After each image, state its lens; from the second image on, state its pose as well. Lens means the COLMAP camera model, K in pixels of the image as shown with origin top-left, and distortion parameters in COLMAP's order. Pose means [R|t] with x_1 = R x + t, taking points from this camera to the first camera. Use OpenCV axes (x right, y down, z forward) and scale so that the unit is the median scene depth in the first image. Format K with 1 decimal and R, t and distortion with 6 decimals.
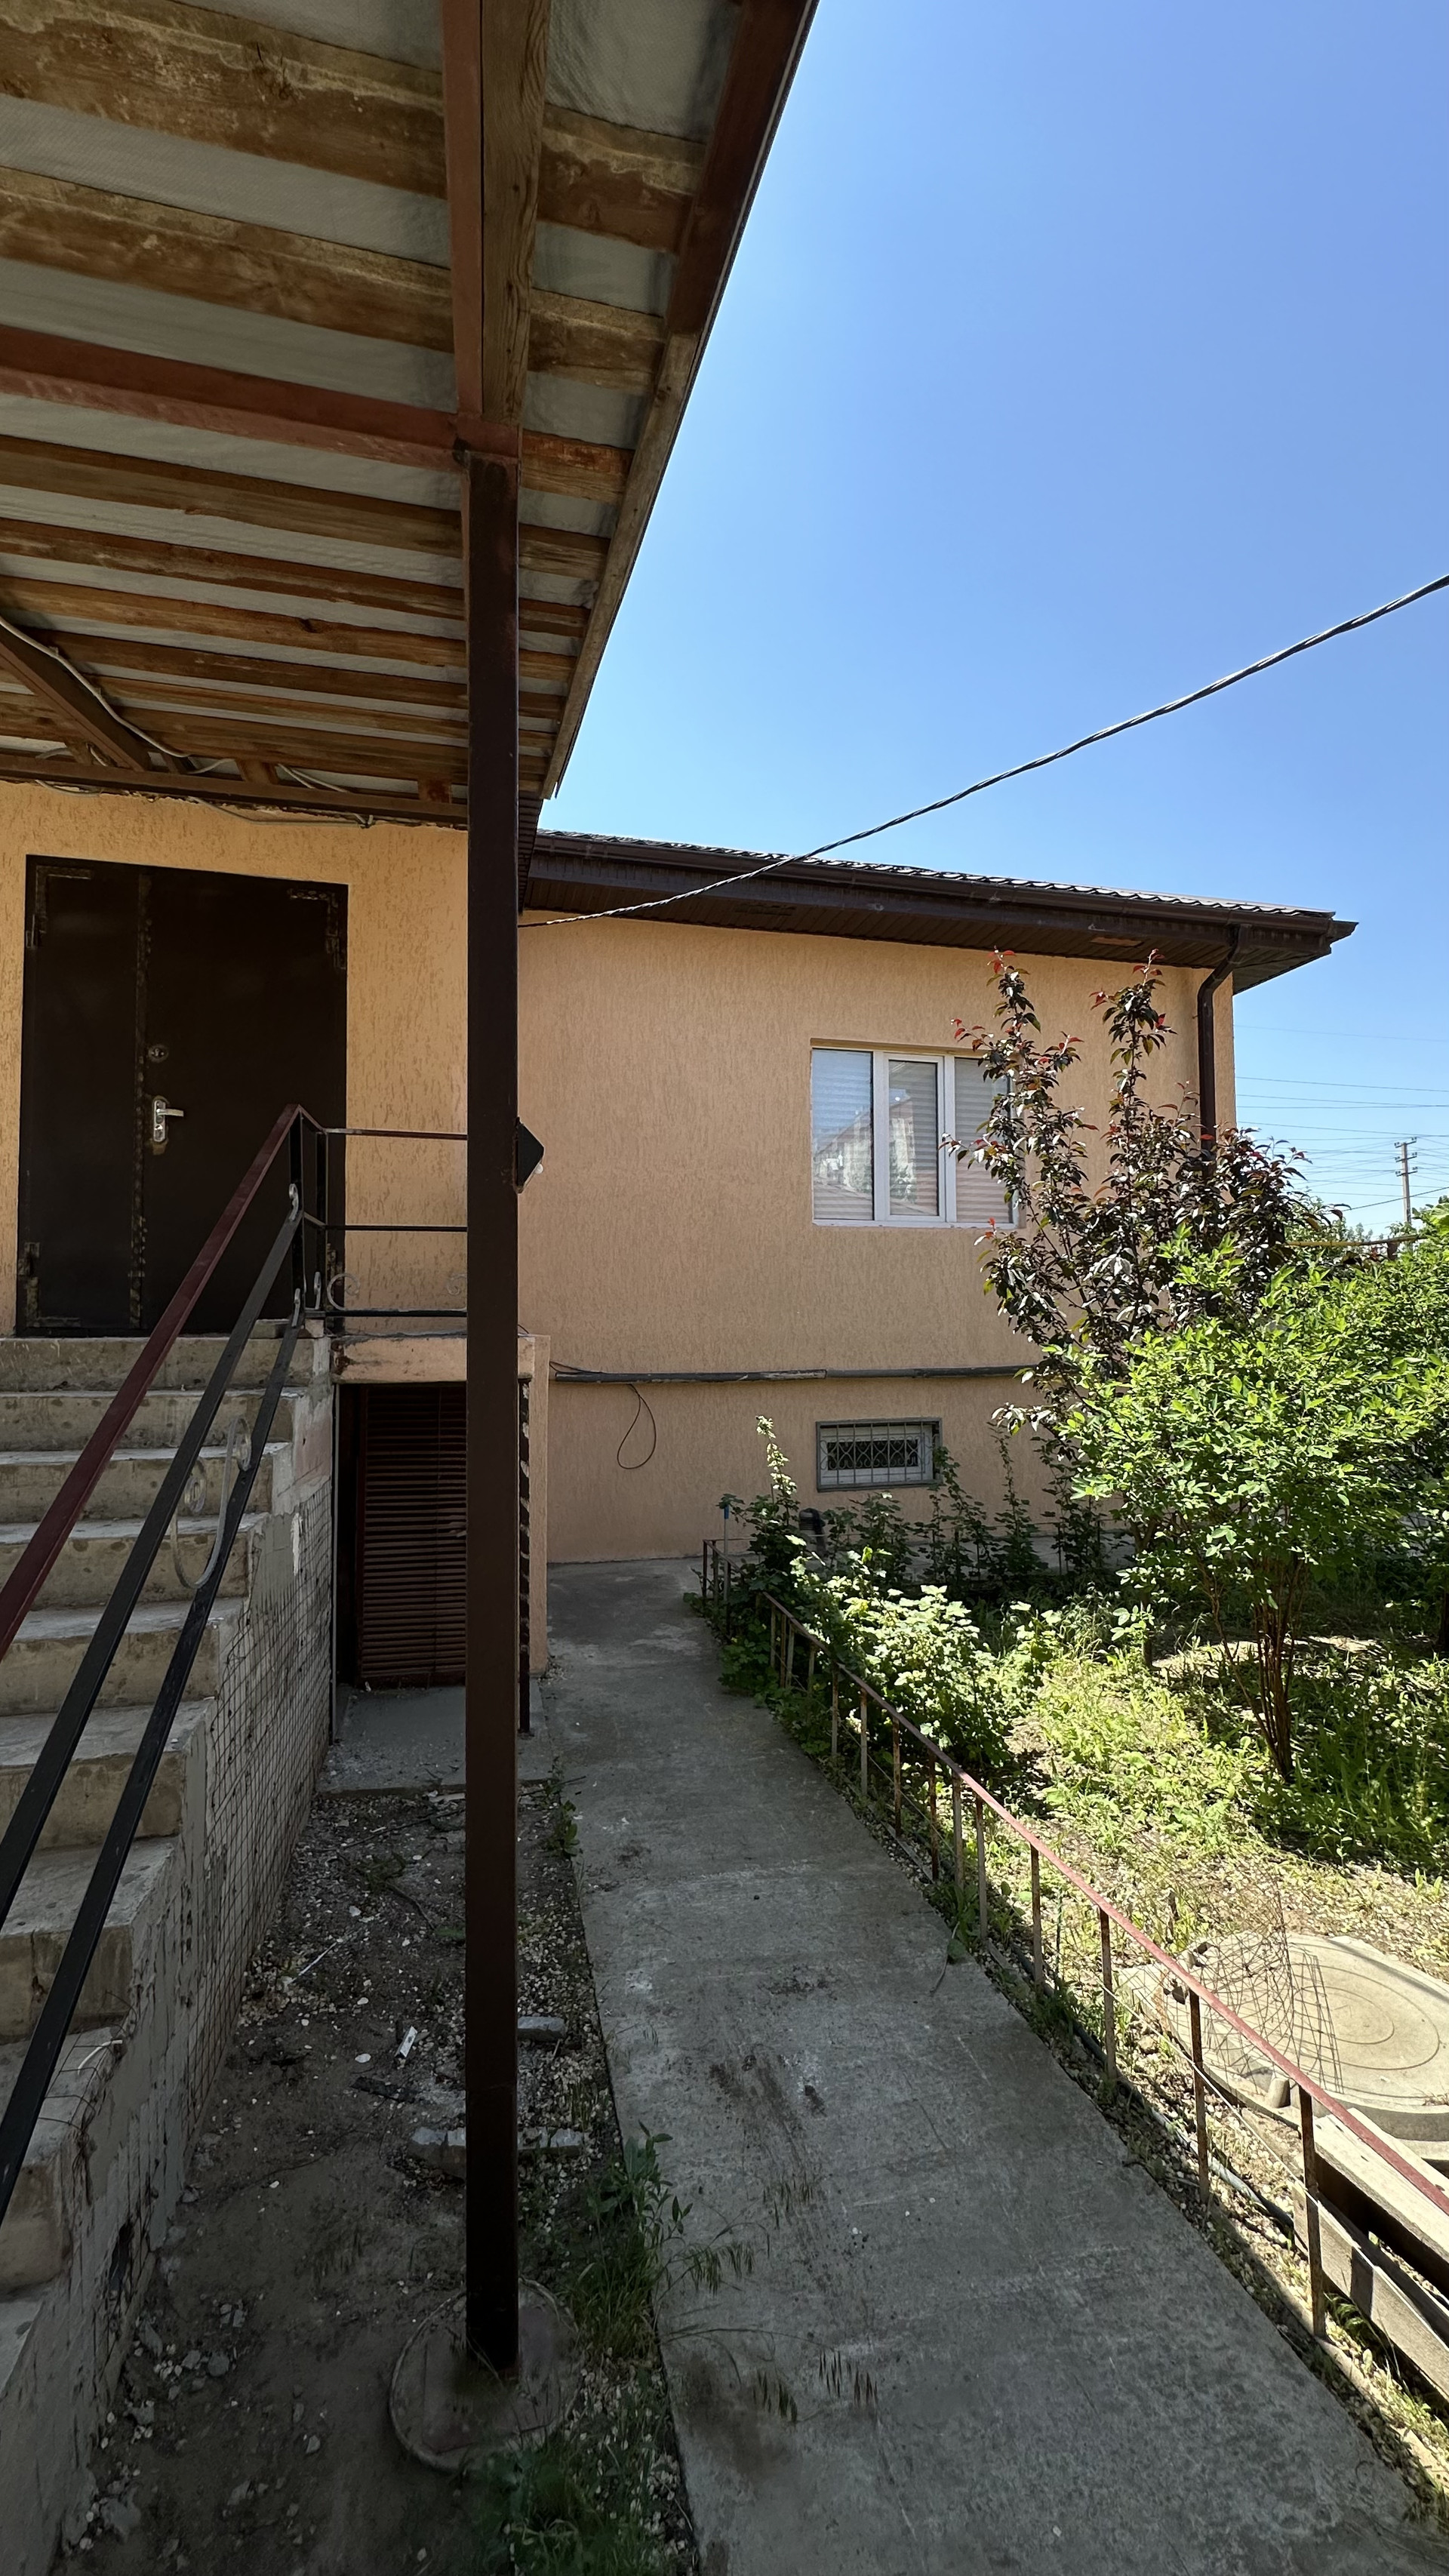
lens RADIAL K [[1028.5, 0, 727.0], [0, 1028.5, 1289.4], [0, 0, 1]] dist [-0.005840, 0.001135]
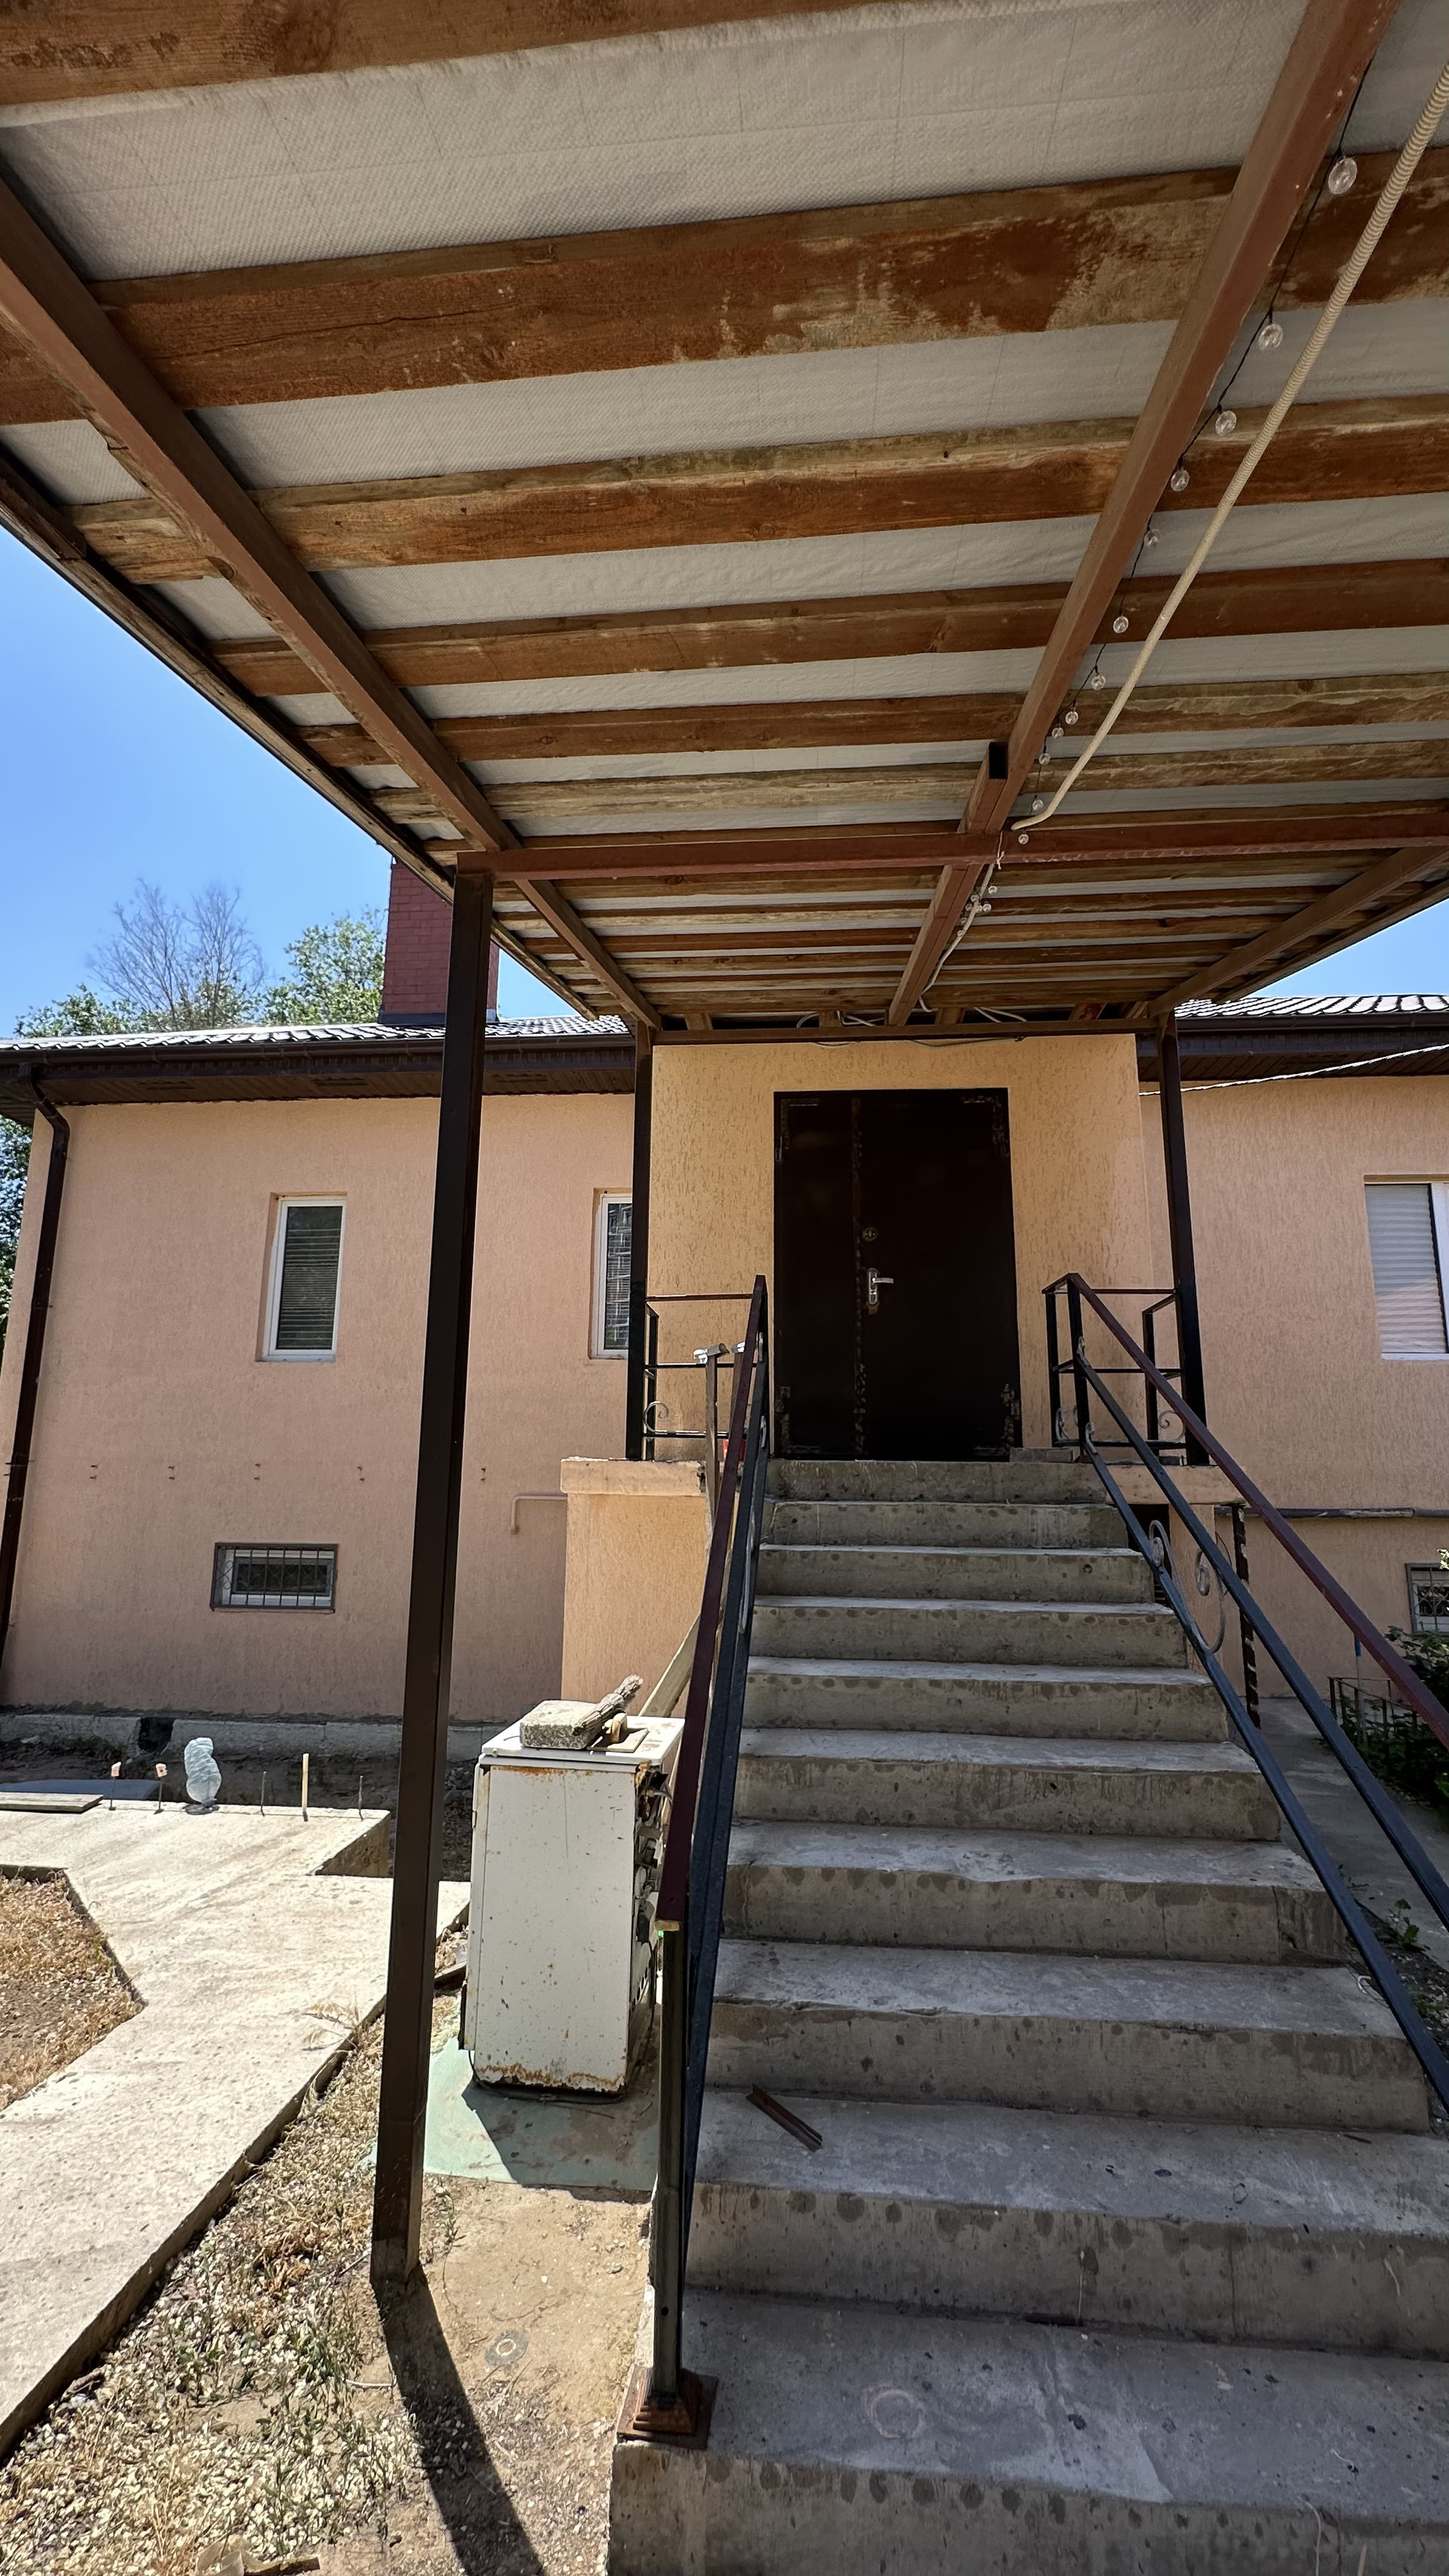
lens RADIAL K [[1028.5, 0, 725.3], [0, 1028.5, 1290.5], [0, 0, 1]] dist [-0.005840, 0.001135]
pose [[0.945896, -0.040695, -0.321909, -0.321216], [-0.002243, 0.991260, -0.131905, 0.004960], [0.324463, 0.125490, 0.937537, -0.229908]]
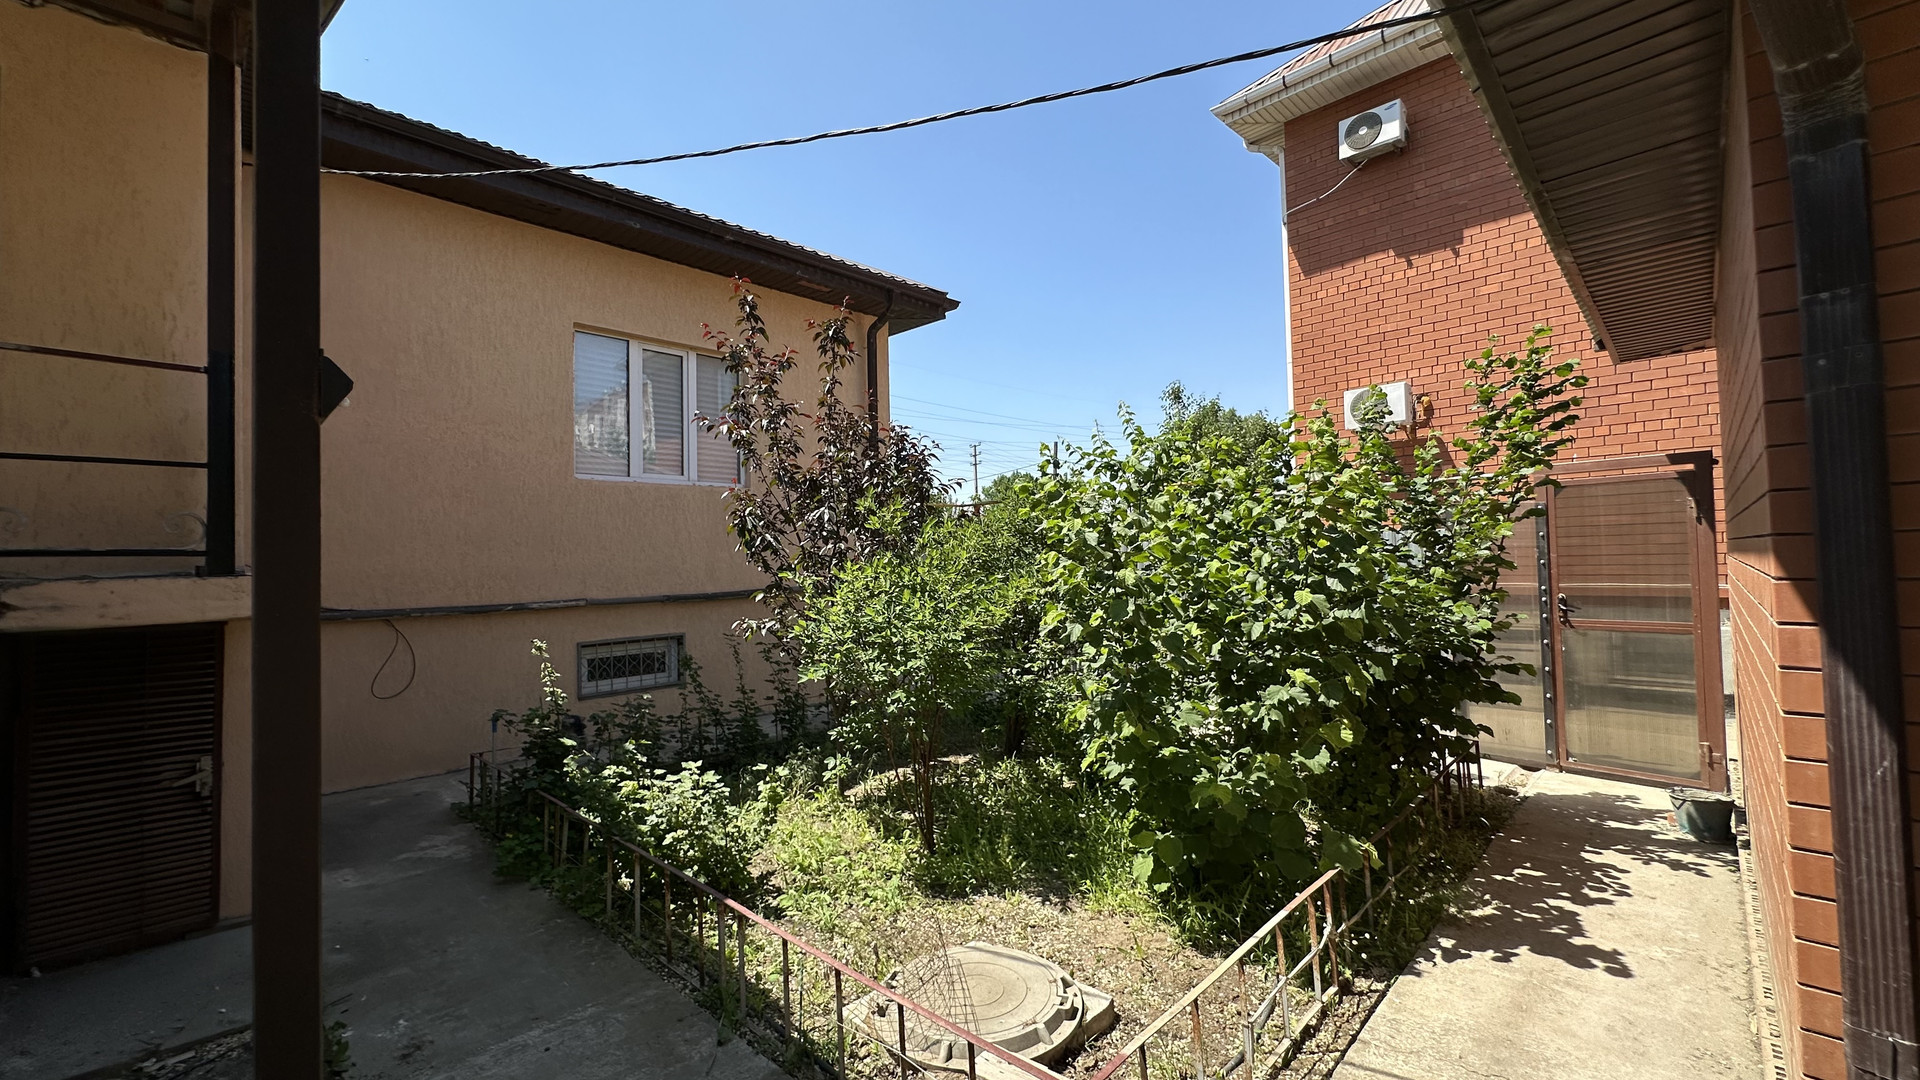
lens RADIAL K [[766.6, 0, 960.6], [0, 766.6, 538.7], [0, 0, 1]] dist [-0.005840, 0.001135]
pose [[0.843281, 0.002605, 0.537467, -0.027261], [-0.005030, 0.999983, 0.003045, 0.004418], [-0.537450, -0.005271, 0.843279, 0.011239]]
